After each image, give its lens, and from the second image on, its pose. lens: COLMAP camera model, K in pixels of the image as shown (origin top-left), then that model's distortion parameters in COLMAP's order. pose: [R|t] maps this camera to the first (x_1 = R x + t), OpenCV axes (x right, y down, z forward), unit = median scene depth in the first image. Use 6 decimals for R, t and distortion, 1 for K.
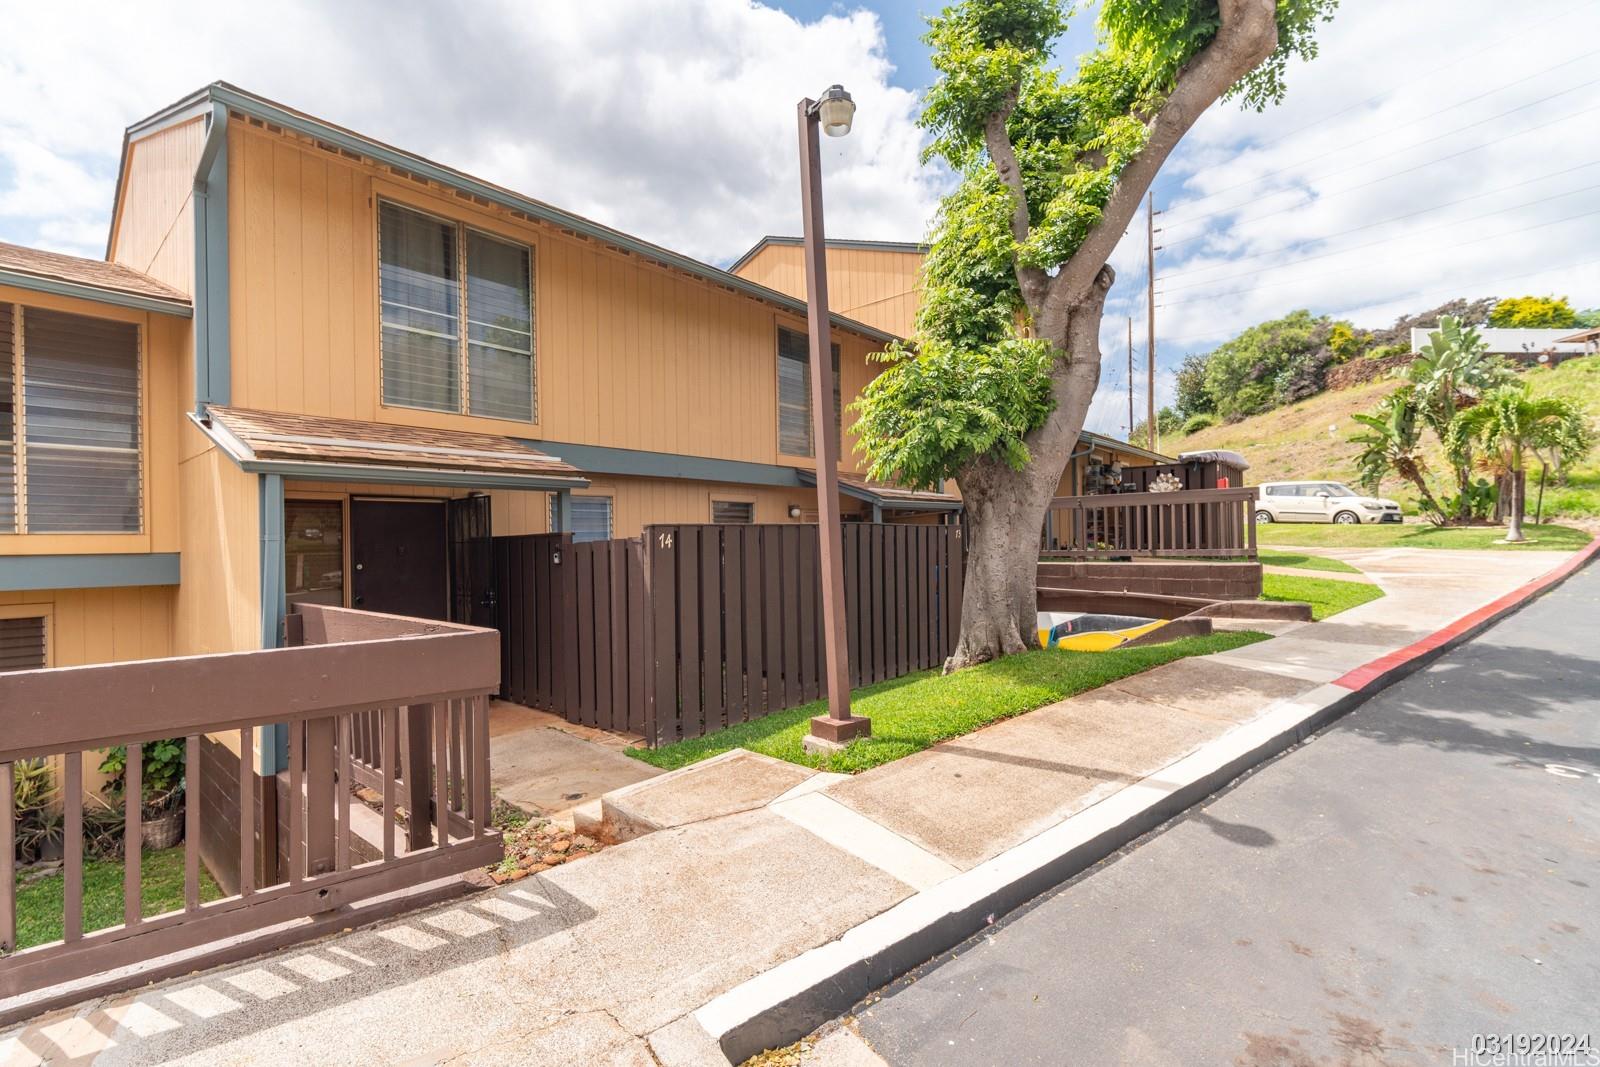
lens RADIAL K [[694.7, 0, 803.1], [0, 694.7, 536.8], [0, 0, 1]] dist [0.002271, 0.000429]
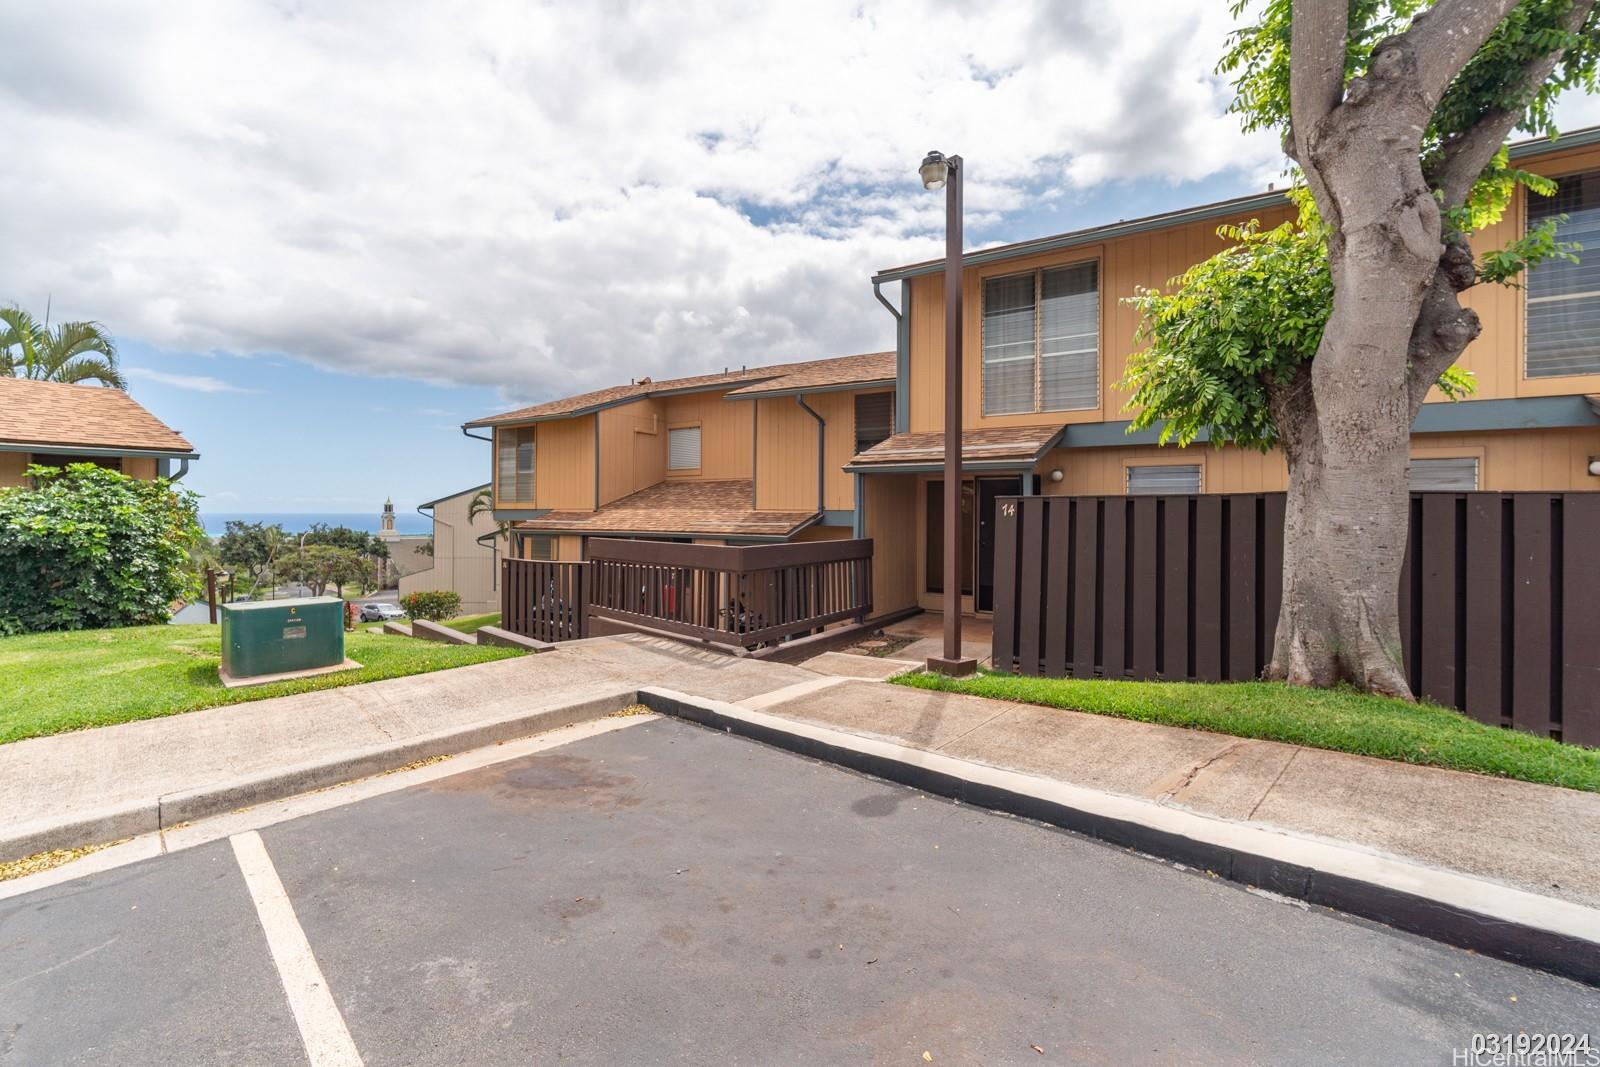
lens RADIAL K [[694.7, 0, 803.1], [0, 694.7, 536.8], [0, 0, 1]] dist [0.002271, 0.000429]
pose [[0.152986, 0.058371, -0.986503, 1.754637], [-0.002019, 0.998270, 0.058754, -0.033754], [0.988226, -0.006997, 0.152839, 0.808572]]
